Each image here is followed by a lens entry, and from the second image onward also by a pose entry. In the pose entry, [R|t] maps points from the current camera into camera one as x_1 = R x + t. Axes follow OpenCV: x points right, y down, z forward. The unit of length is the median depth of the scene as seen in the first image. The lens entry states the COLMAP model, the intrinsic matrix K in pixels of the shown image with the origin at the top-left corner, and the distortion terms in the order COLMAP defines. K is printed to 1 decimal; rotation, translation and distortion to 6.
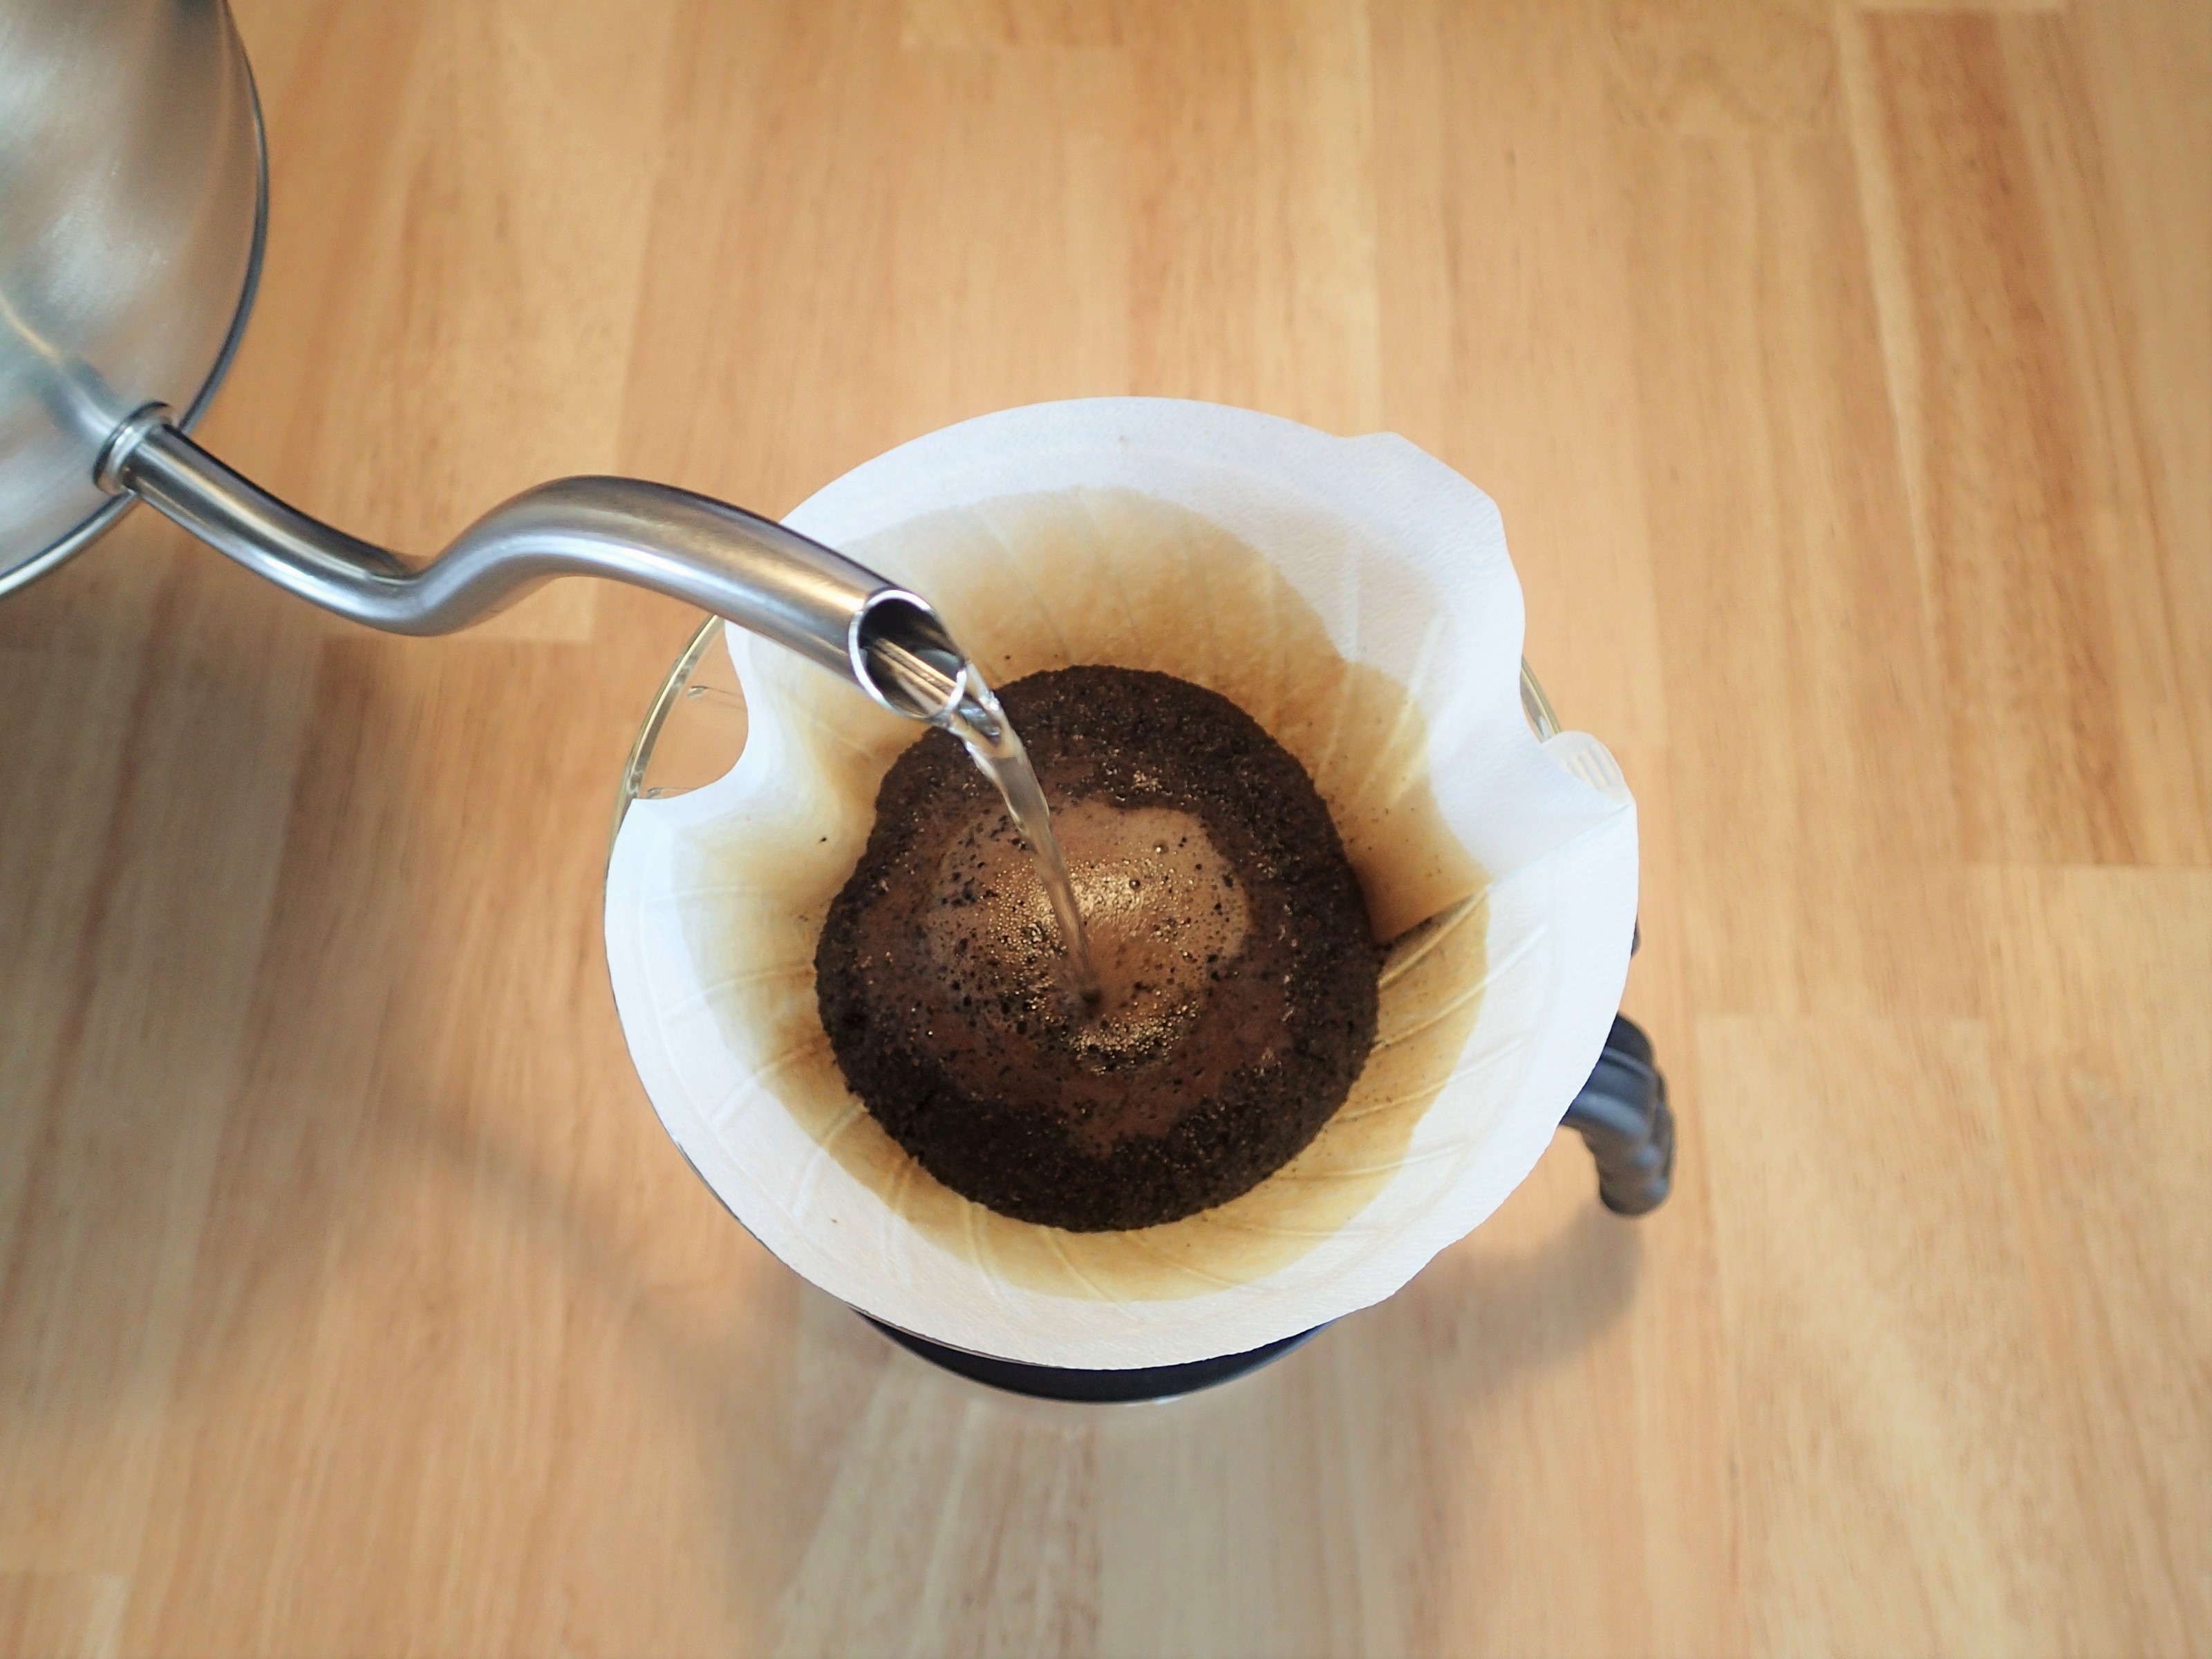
lens RADIAL K [[1977.7, 0, 1093.5], [0, 1977.7, 790.0], [0, 0, 1]] dist [0.031200, -0.033224]
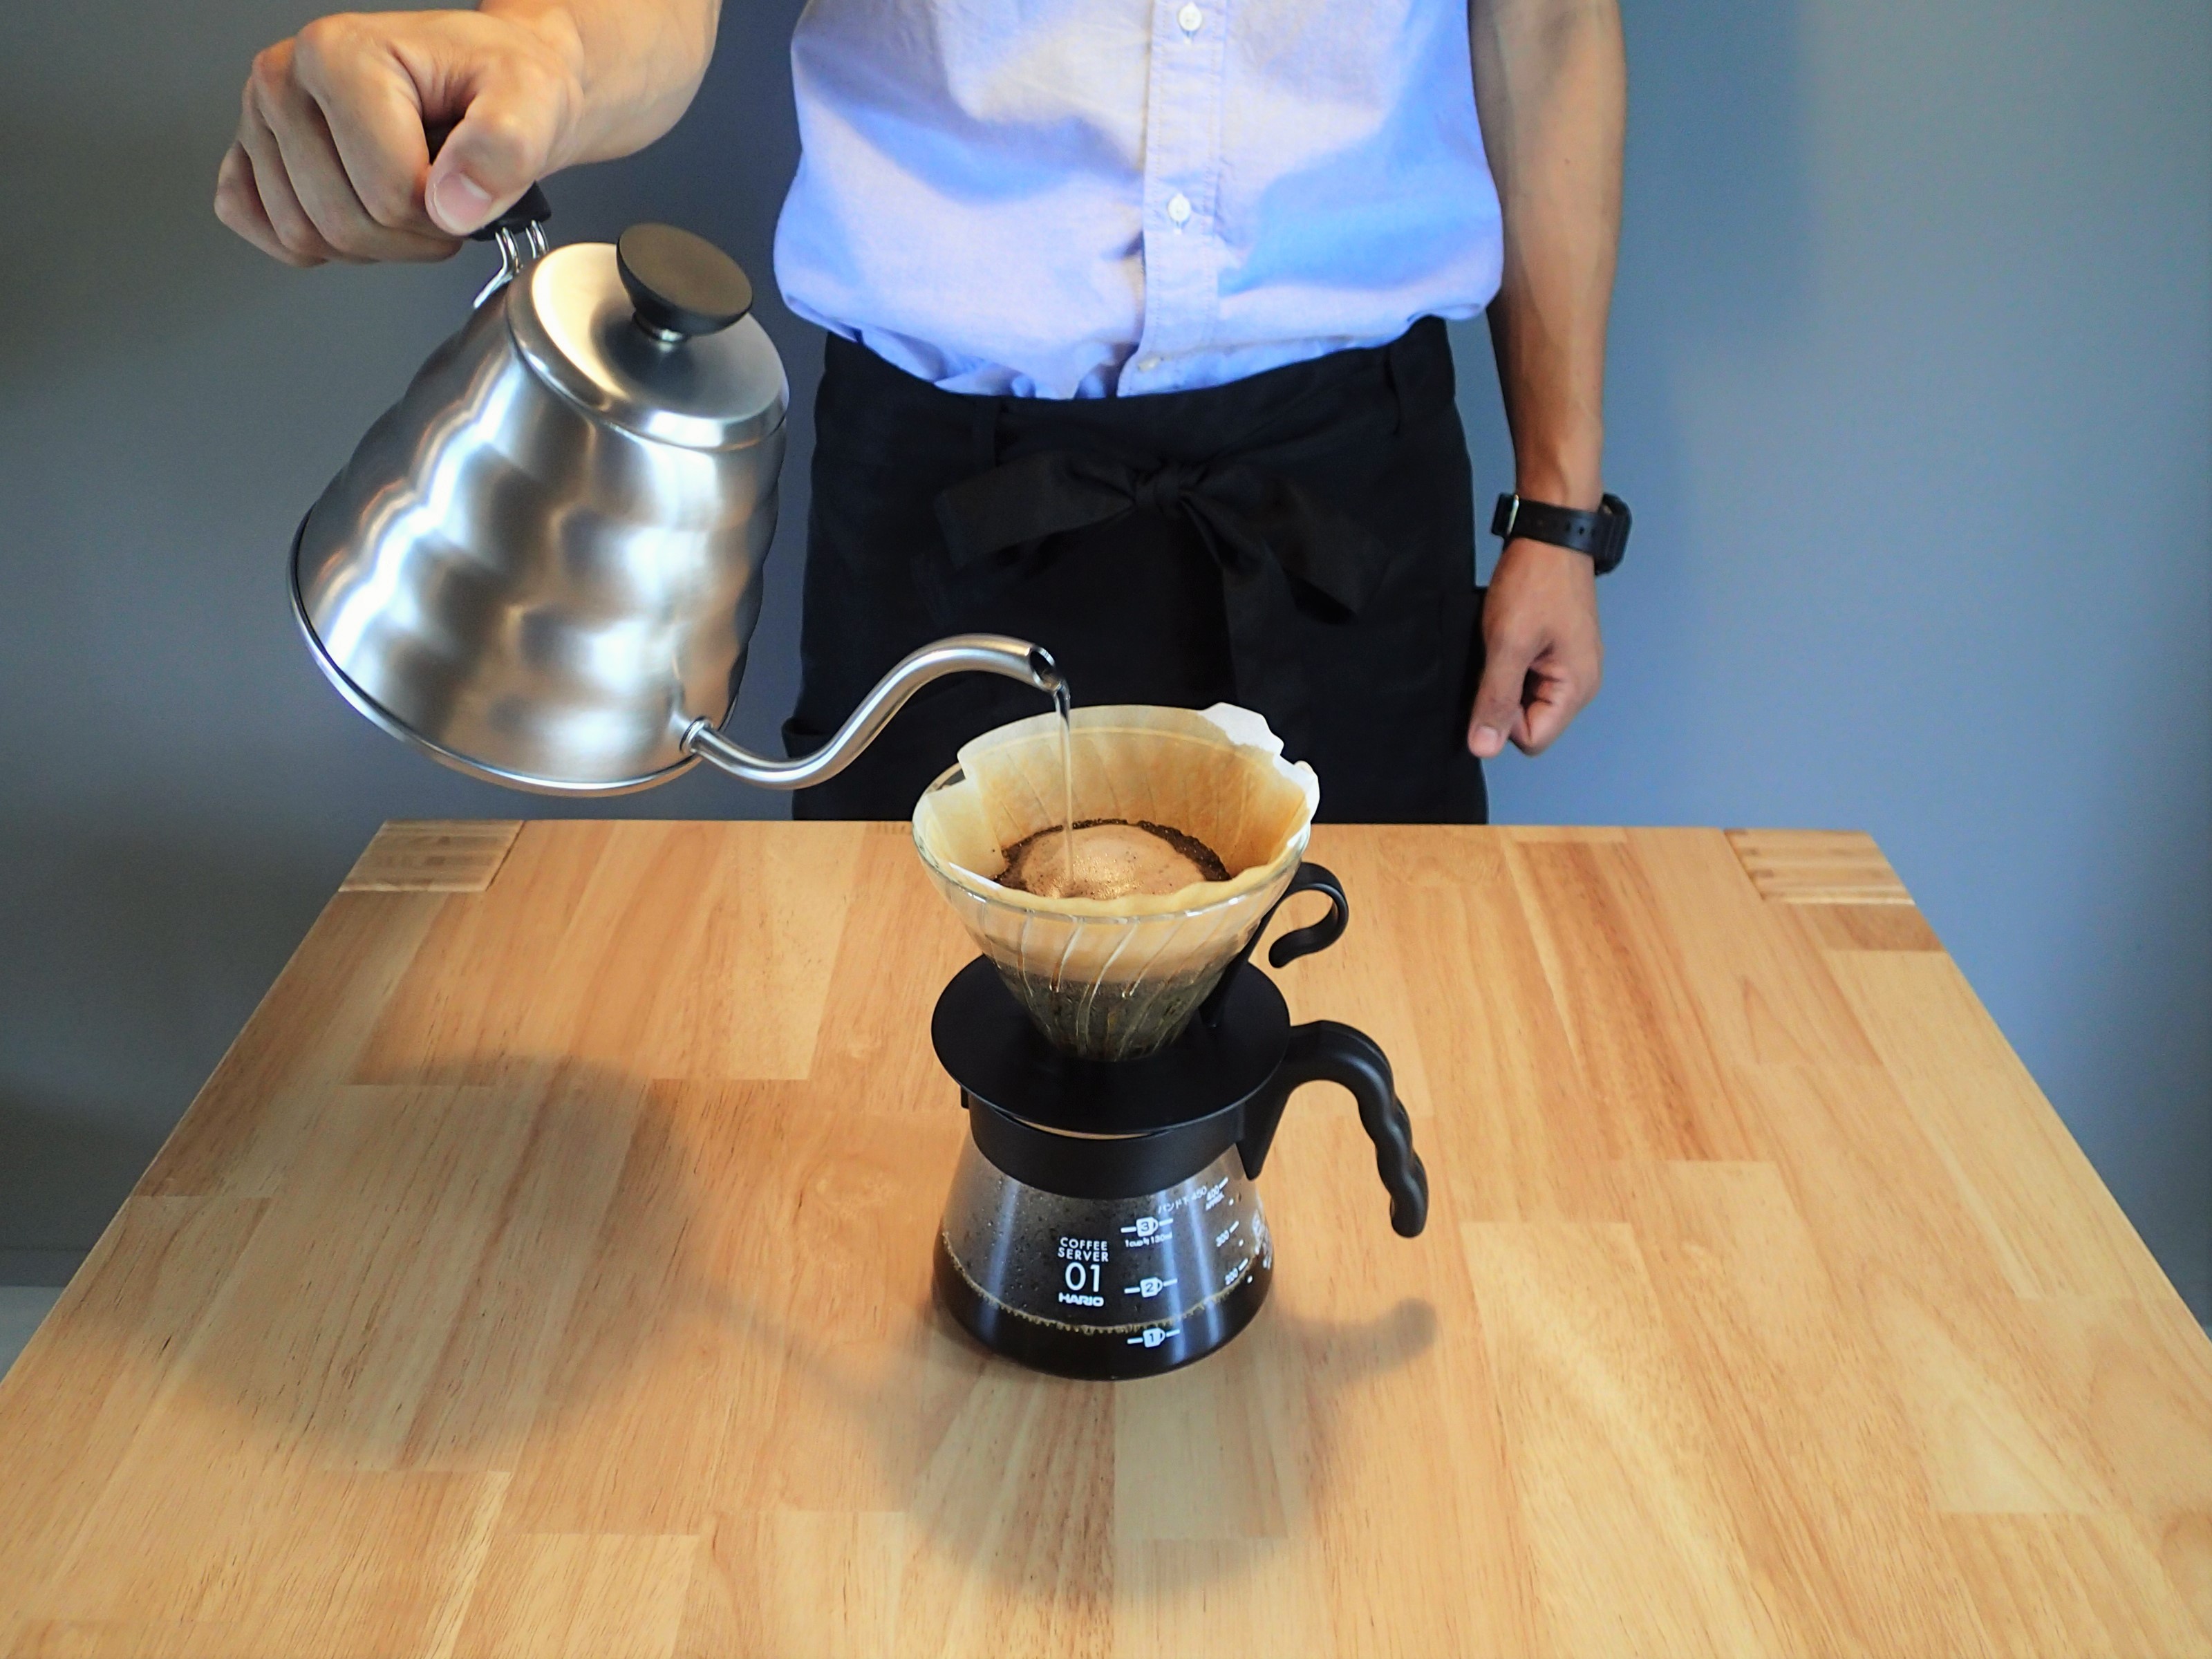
lens RADIAL K [[1977.7, 0, 1095.7], [0, 1977.7, 847.6], [0, 0, 1]] dist [0.031200, -0.033224]
pose [[0.999882, -0.004215, 0.014759, -0.030043], [0.012367, 0.790741, -0.612027, 0.883001], [-0.009091, 0.612137, 0.790699, -0.523025]]
